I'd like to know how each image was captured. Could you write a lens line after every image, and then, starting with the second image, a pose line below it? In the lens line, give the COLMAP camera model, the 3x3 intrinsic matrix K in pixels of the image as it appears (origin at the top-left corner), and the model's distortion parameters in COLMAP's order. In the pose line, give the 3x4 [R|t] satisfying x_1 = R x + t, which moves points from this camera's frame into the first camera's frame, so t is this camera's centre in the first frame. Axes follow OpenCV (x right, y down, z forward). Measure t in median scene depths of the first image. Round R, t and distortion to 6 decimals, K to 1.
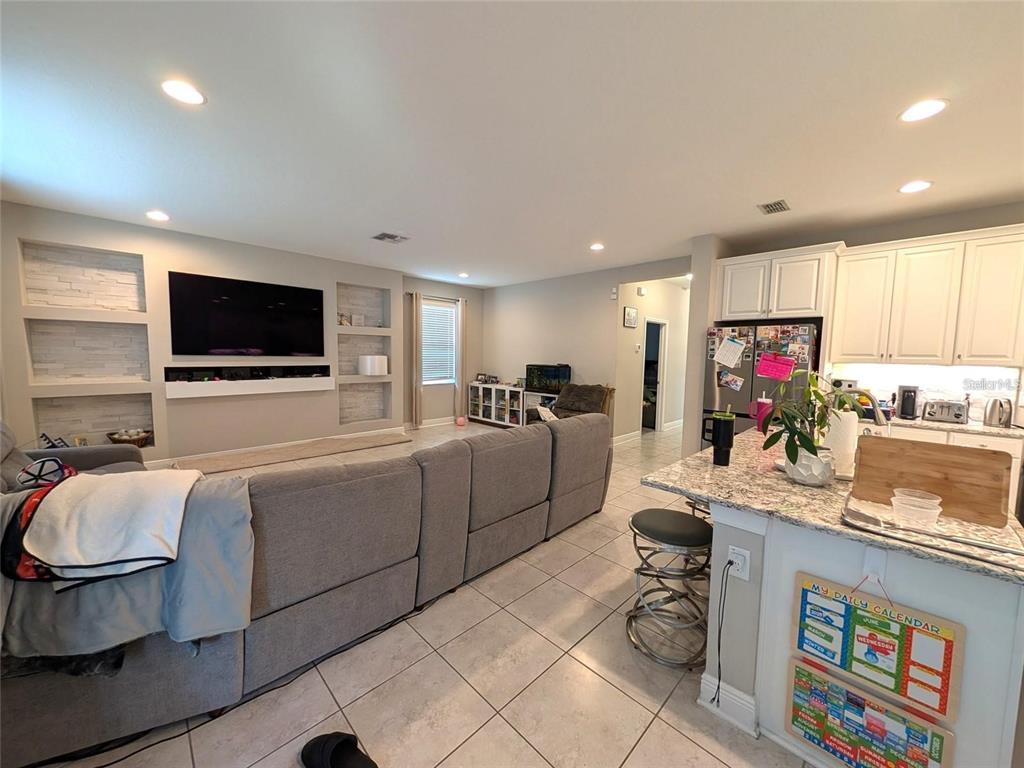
lens RADIAL K [[385.6, 0, 514.8], [0, 385.6, 382.4], [0, 0, 1]] dist [0.000973, 0.000223]
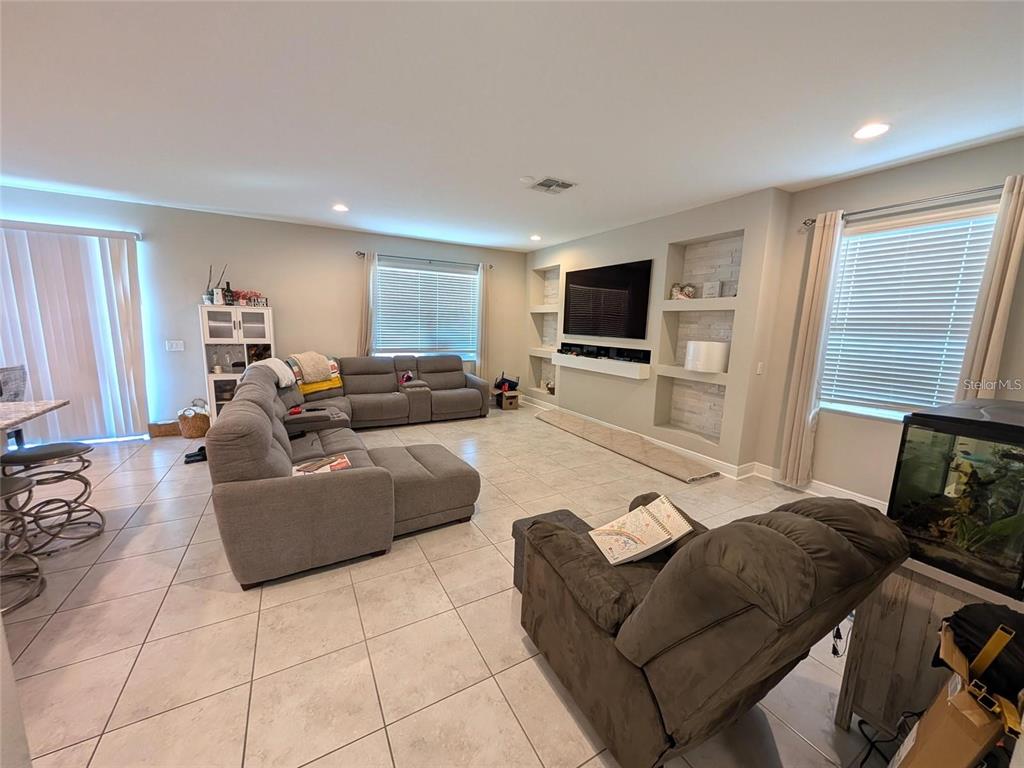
lens RADIAL K [[385.6, 0, 512.8], [0, 385.6, 385.0], [0, 0, 1]] dist [0.000973, 0.000223]
pose [[-0.257805, 0.129366, -0.957497, 0.410005], [-0.105965, 0.981232, 0.161104, -0.076772], [0.960369, 0.142995, -0.239258, 0.958540]]
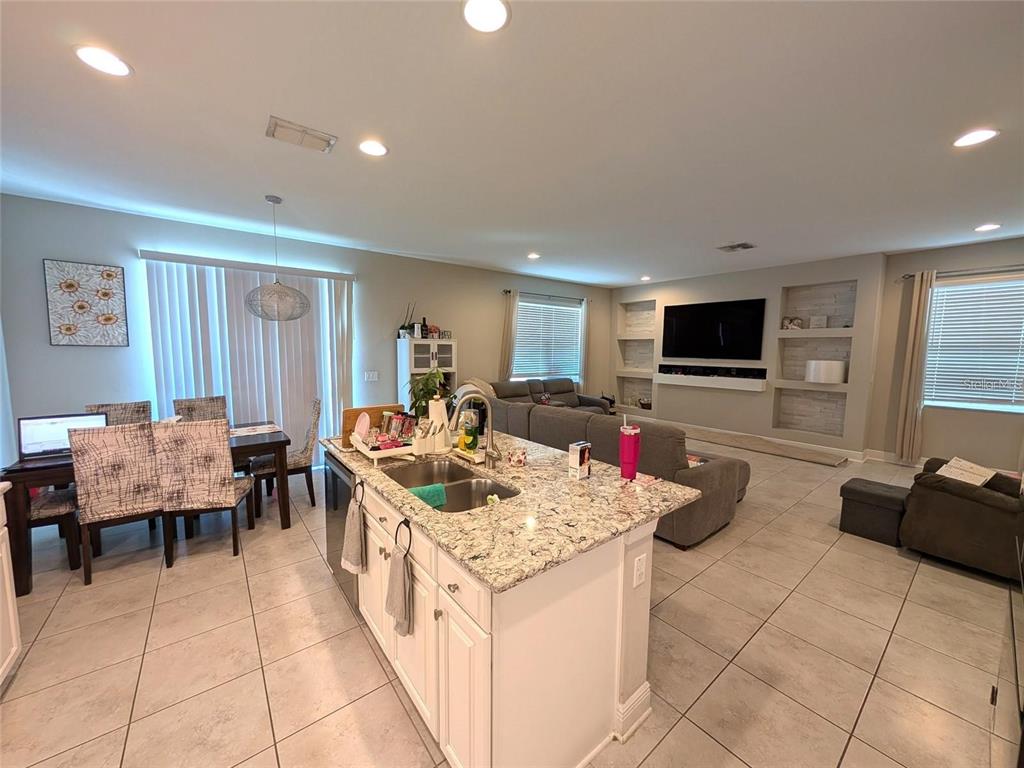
lens RADIAL K [[385.6, 0, 511.7], [0, 385.6, 385.2], [0, 0, 1]] dist [0.000973, 0.000223]
pose [[-0.103767, 0.078023, -0.991537, 0.661324], [-0.087347, 0.992352, 0.087228, -0.032335], [0.990759, 0.095659, -0.096158, 0.431970]]
